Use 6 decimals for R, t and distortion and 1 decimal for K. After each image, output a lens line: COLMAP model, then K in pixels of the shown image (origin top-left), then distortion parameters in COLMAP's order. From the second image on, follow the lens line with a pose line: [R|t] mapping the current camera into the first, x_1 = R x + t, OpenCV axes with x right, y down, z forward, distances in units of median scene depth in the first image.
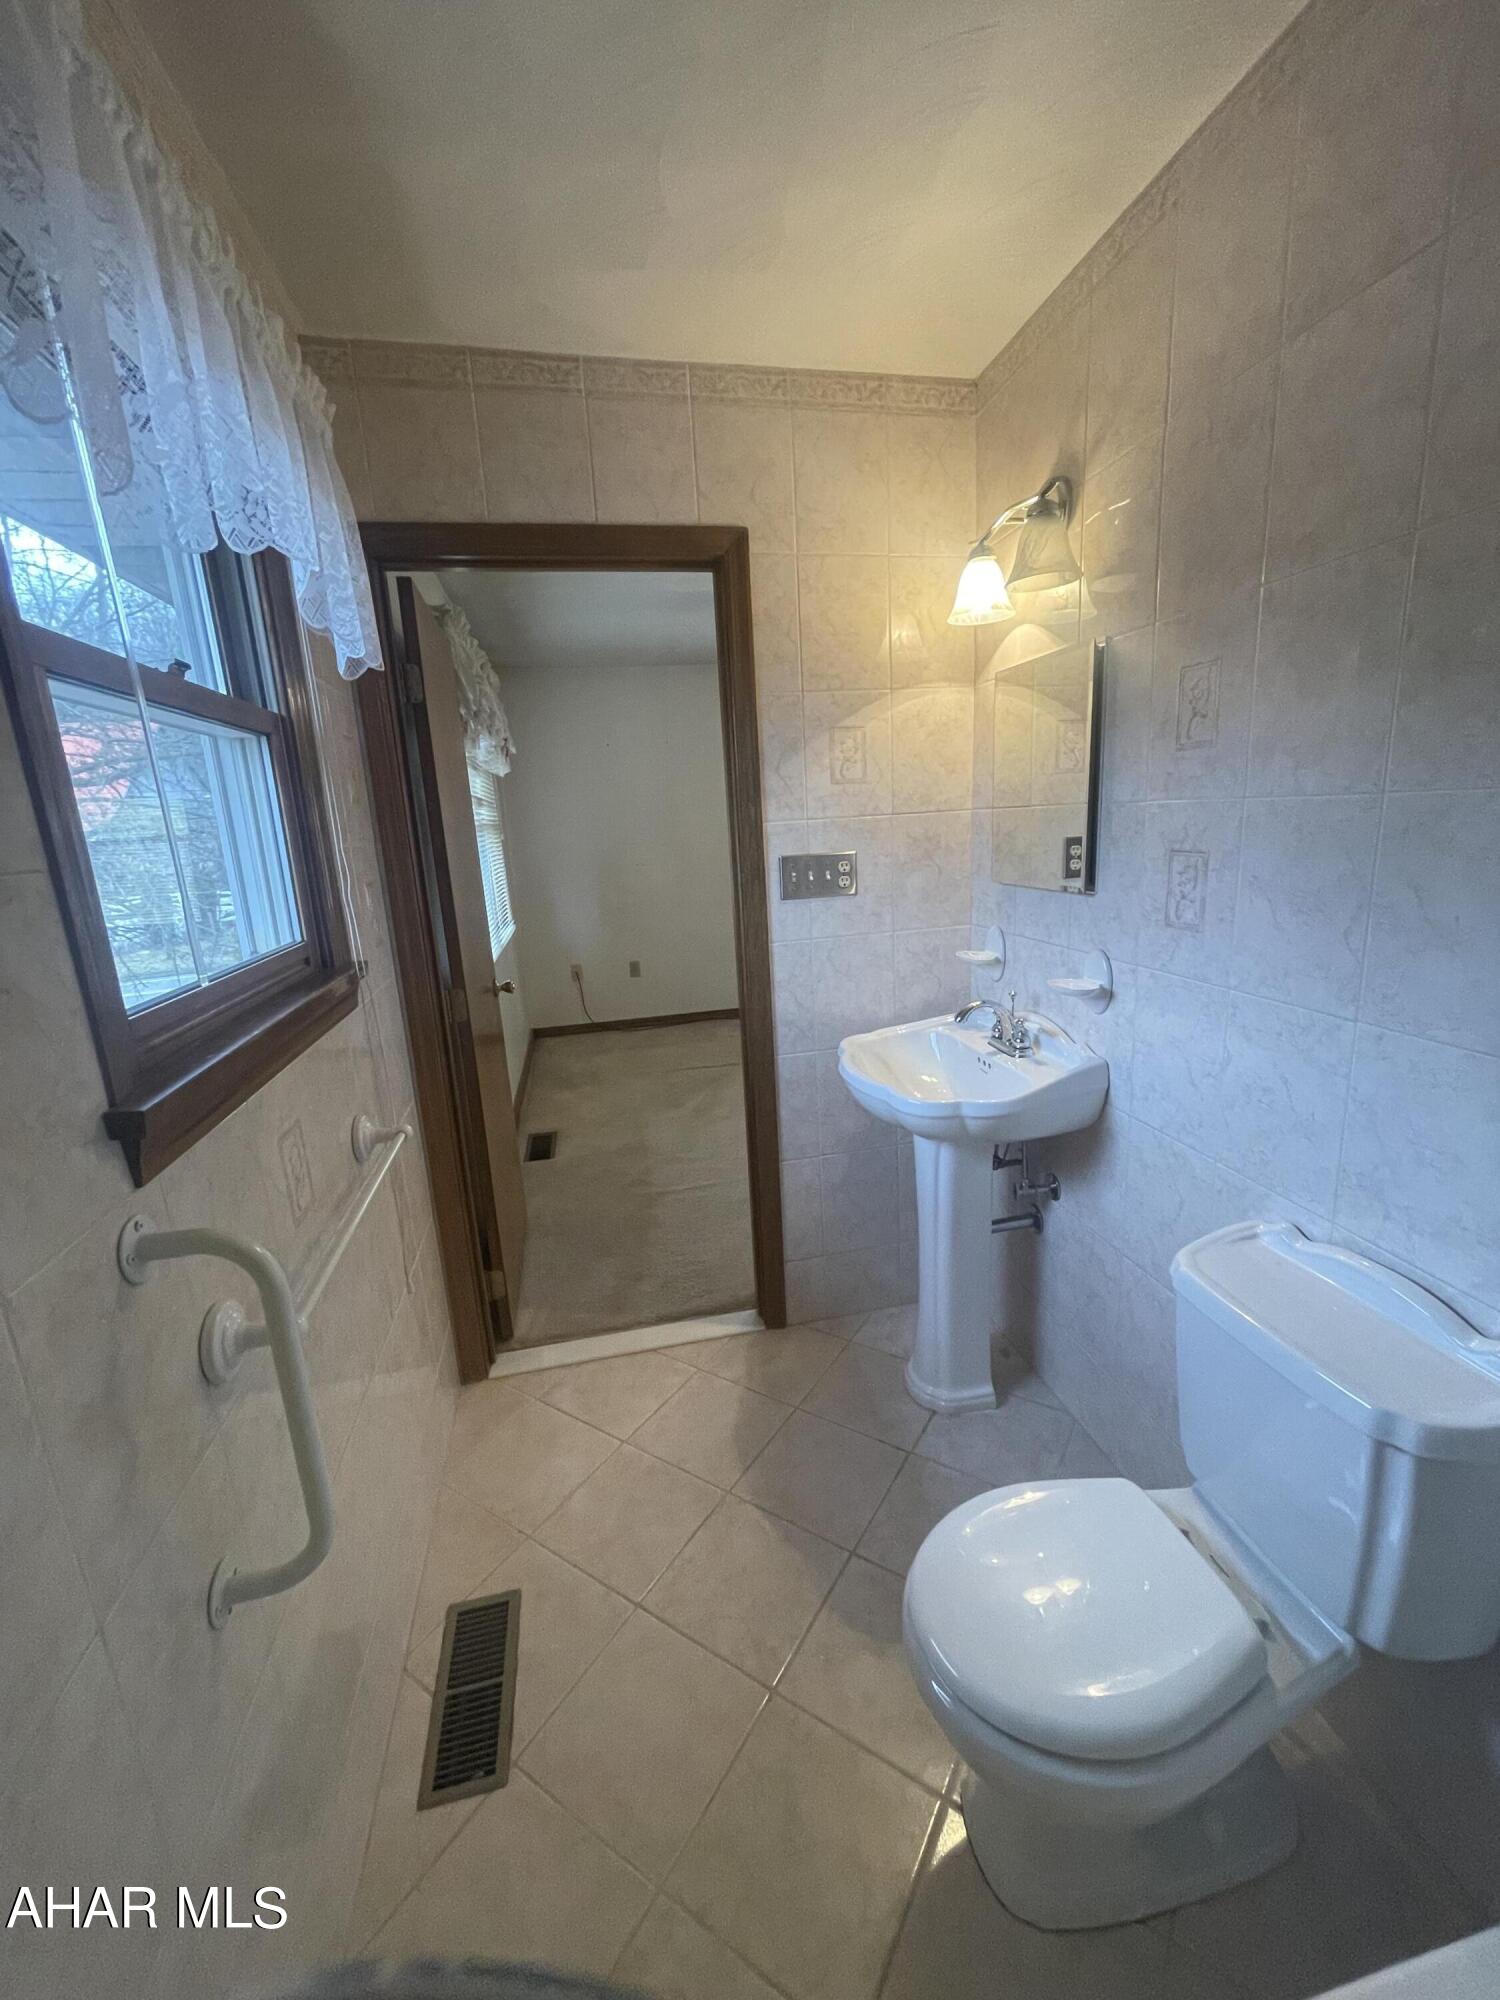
lens RADIAL K [[812.4, 0, 756.9], [0, 812.4, 1000.9], [0, 0, 1]] dist [0.002065, -0.000963]
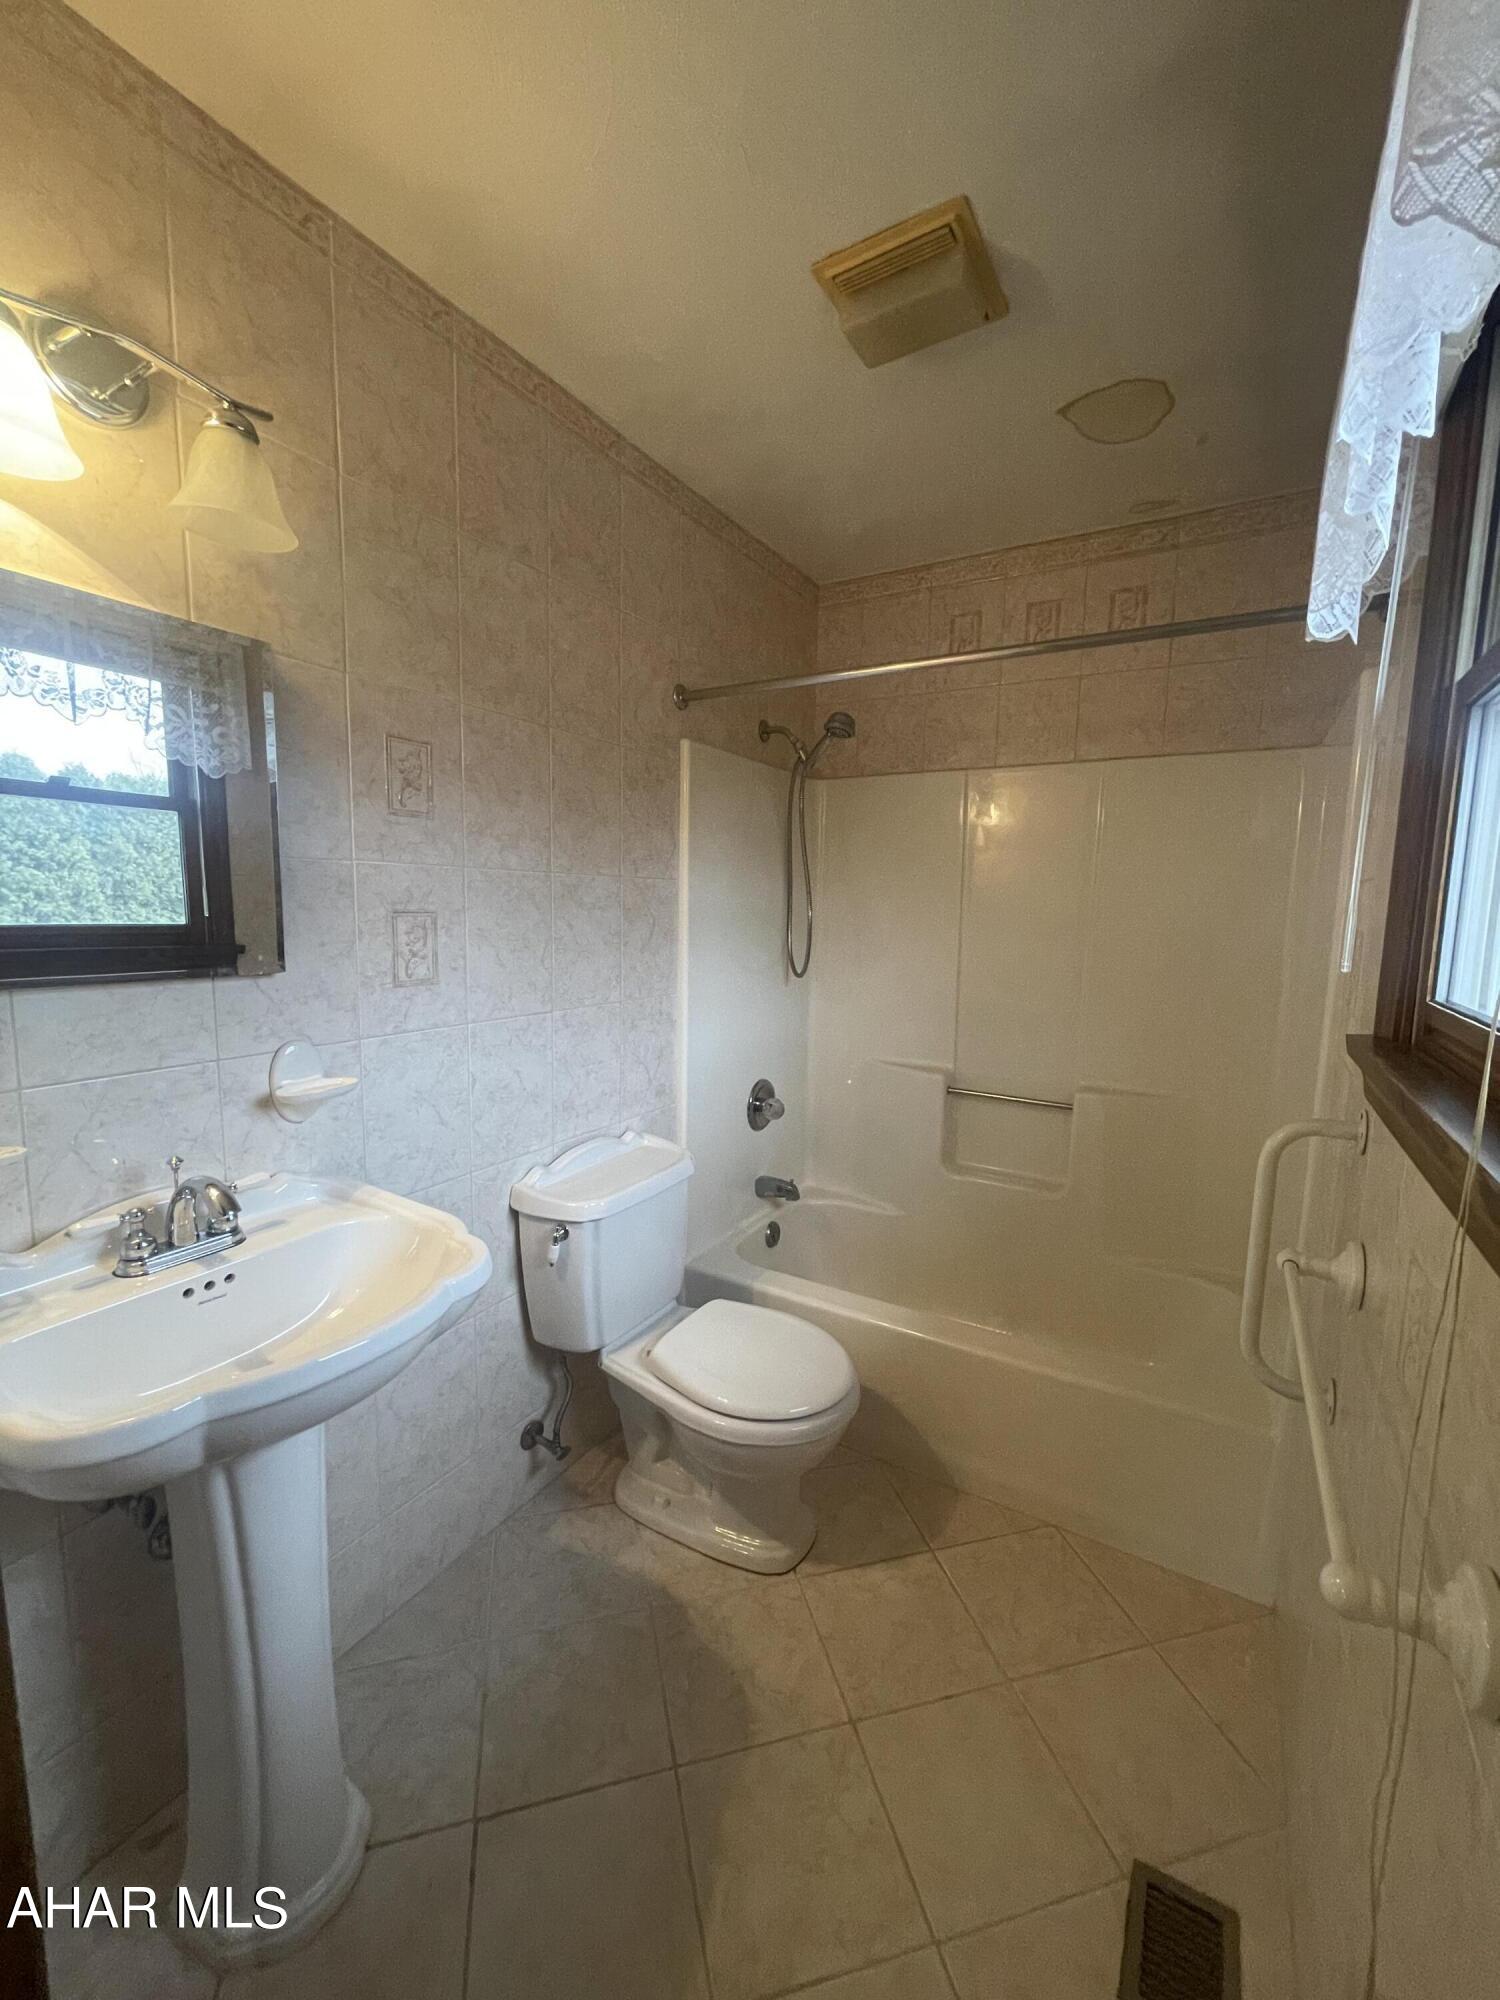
lens RADIAL K [[812.4, 0, 750.9], [0, 812.4, 1013.5], [0, 0, 1]] dist [0.002065, -0.000963]
pose [[-0.733883, -0.050158, 0.677422, -0.518087], [0.173561, 0.950322, 0.258390, -0.256294], [-0.656729, 0.307202, -0.688720, 1.485525]]
